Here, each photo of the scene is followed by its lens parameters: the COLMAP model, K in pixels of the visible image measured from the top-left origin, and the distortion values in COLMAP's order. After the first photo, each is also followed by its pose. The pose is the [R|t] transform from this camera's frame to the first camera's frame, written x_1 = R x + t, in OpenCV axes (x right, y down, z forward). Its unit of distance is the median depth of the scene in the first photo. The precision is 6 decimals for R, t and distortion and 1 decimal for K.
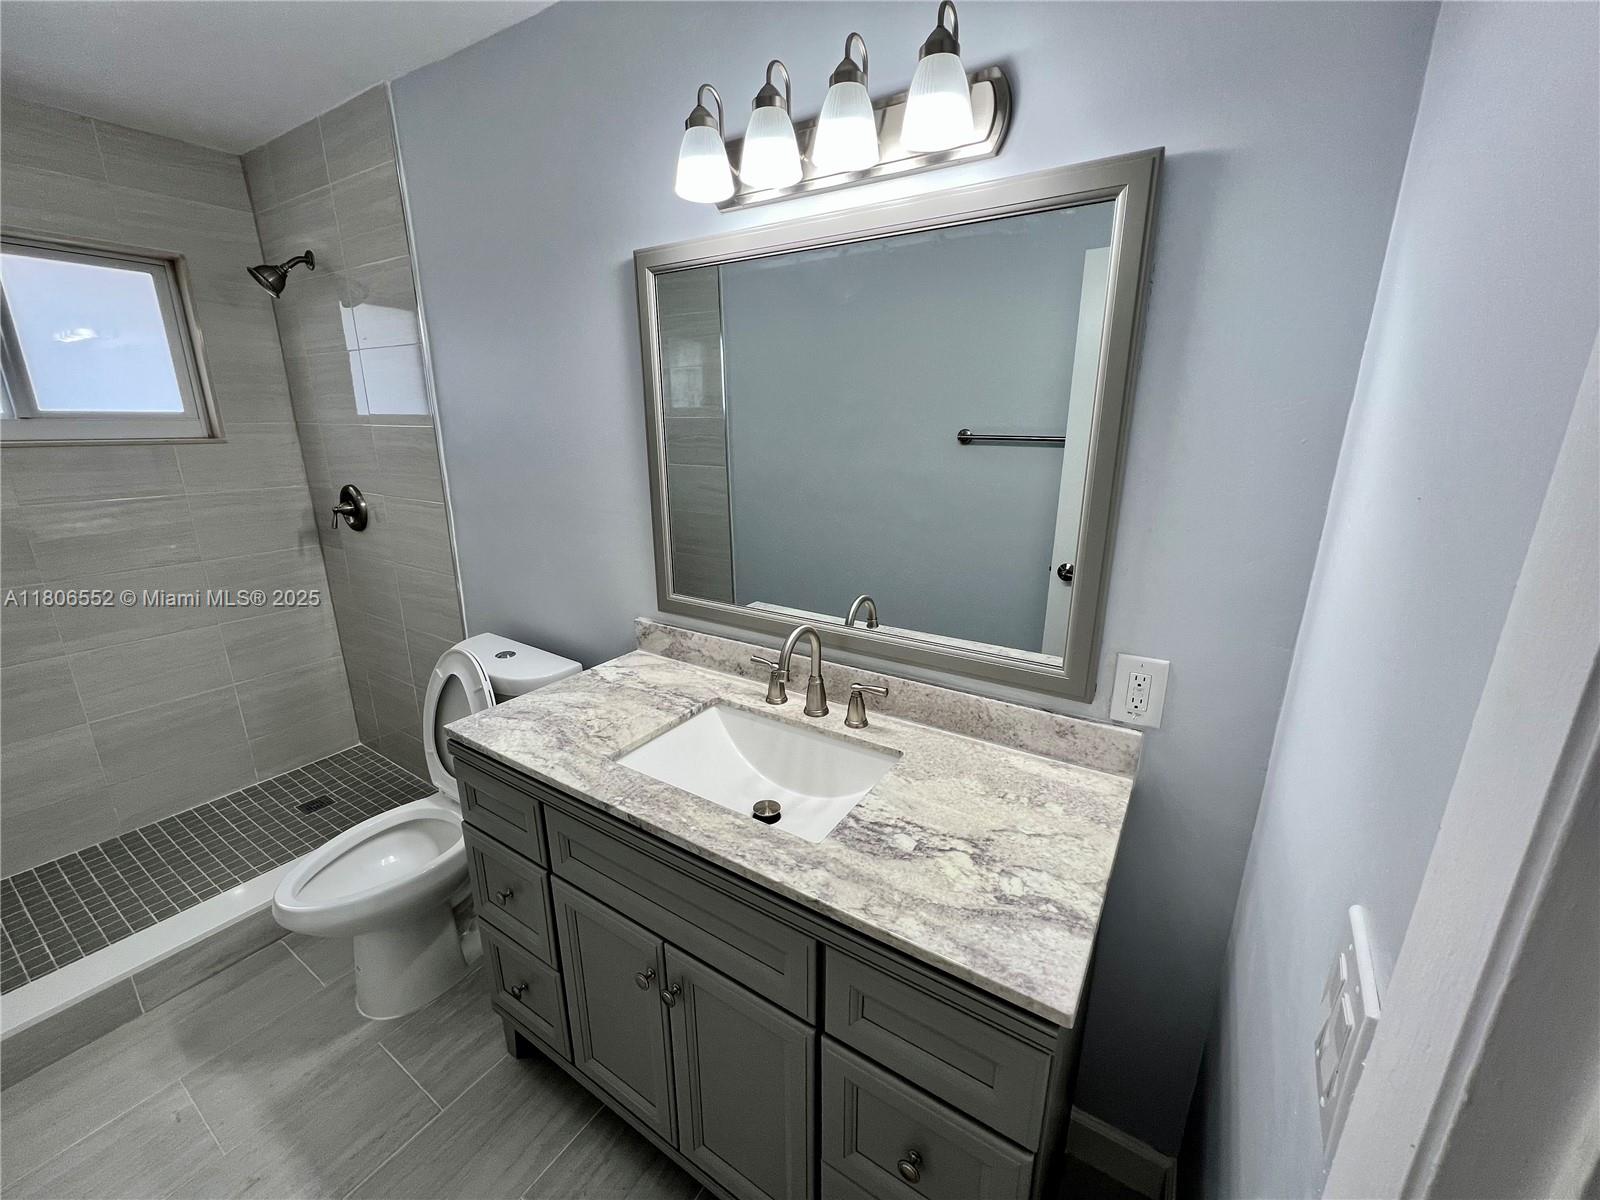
lens RADIAL K [[643.2, 0, 804.5], [0, 643.2, 595.2], [0, 0, 1]] dist [-0.000957, 0.000250]
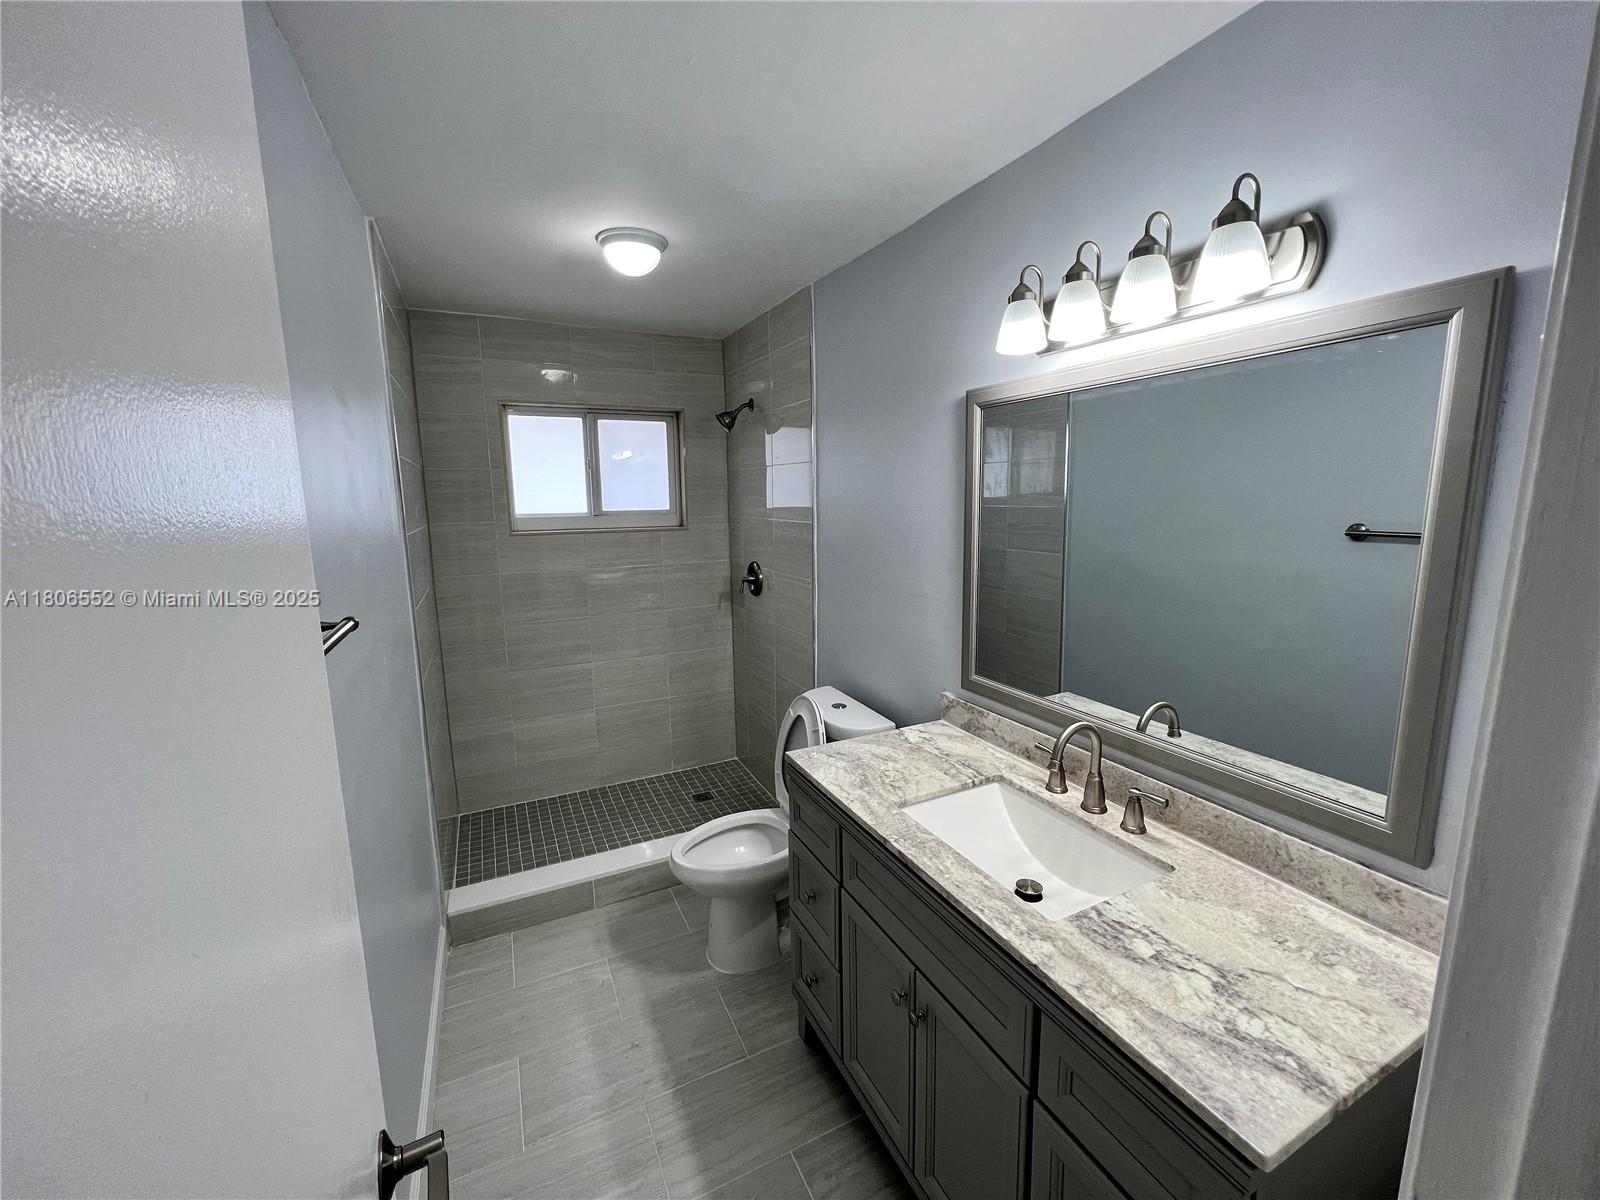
lens RADIAL K [[643.2, 0, 804.5], [0, 643.2, 595.2], [0, 0, 1]] dist [-0.000957, 0.000250]
pose [[0.858077, 0.067144, -0.509113, 0.129060], [-0.122723, 0.989500, -0.076342, -0.022064], [0.498641, 0.127987, 0.857308, -0.164829]]
